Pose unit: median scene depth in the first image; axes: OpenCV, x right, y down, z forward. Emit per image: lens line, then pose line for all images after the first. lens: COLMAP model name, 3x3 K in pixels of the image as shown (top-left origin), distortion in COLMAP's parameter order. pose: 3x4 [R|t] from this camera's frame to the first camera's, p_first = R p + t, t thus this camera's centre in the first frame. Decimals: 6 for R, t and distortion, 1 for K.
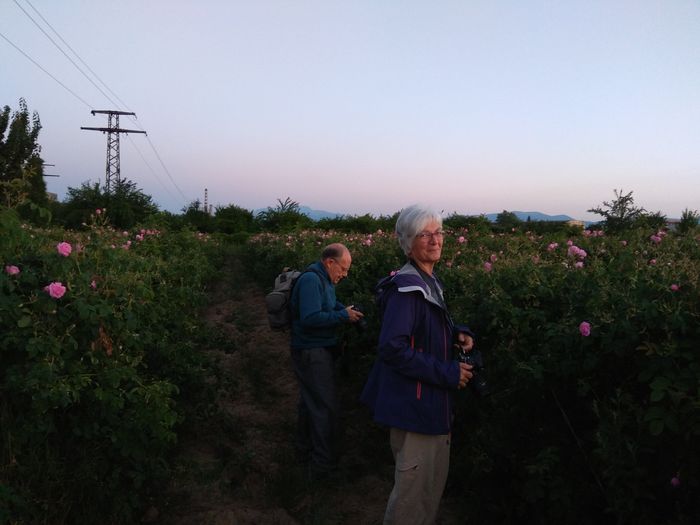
lens RADIAL K [[540.2, 0, 350.0], [0, 540.2, 262.5], [0, 0, 1]] dist [0.083376, -0.117351]
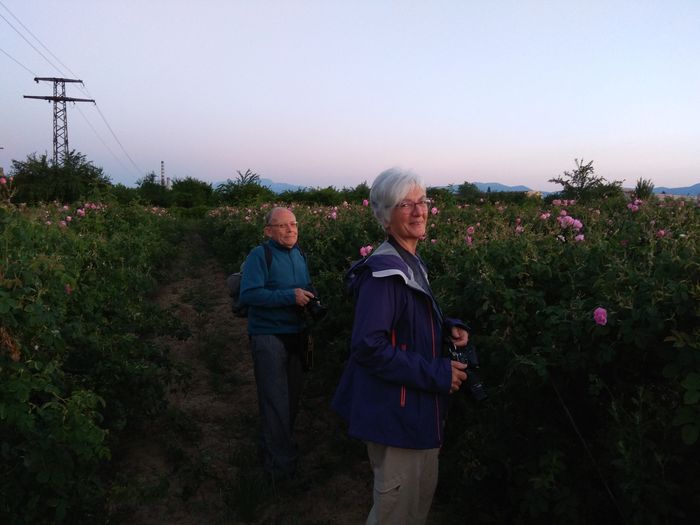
lens RADIAL K [[540.2, 0, 350.0], [0, 540.2, 262.5], [0, 0, 1]] dist [0.083376, -0.117351]
pose [[0.997621, -0.018222, 0.066488, -0.002248], [0.014853, 0.998597, 0.050824, -0.004757], [-0.067321, -0.049716, 0.996492, 0.119537]]
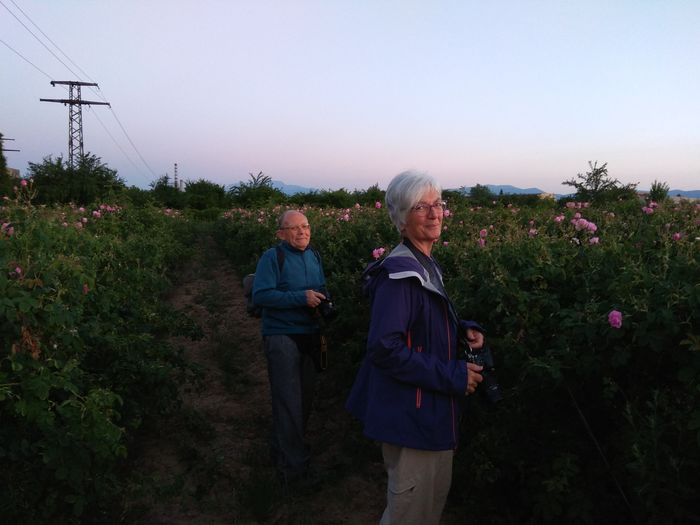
lens RADIAL K [[540.2, 0, 350.0], [0, 540.2, 262.5], [0, 0, 1]] dist [0.083376, -0.117351]
pose [[0.998848, -0.013660, 0.046004, -0.005444], [0.011521, 0.998854, 0.046445, -0.004419], [-0.046585, -0.045862, 0.997861, 0.115284]]
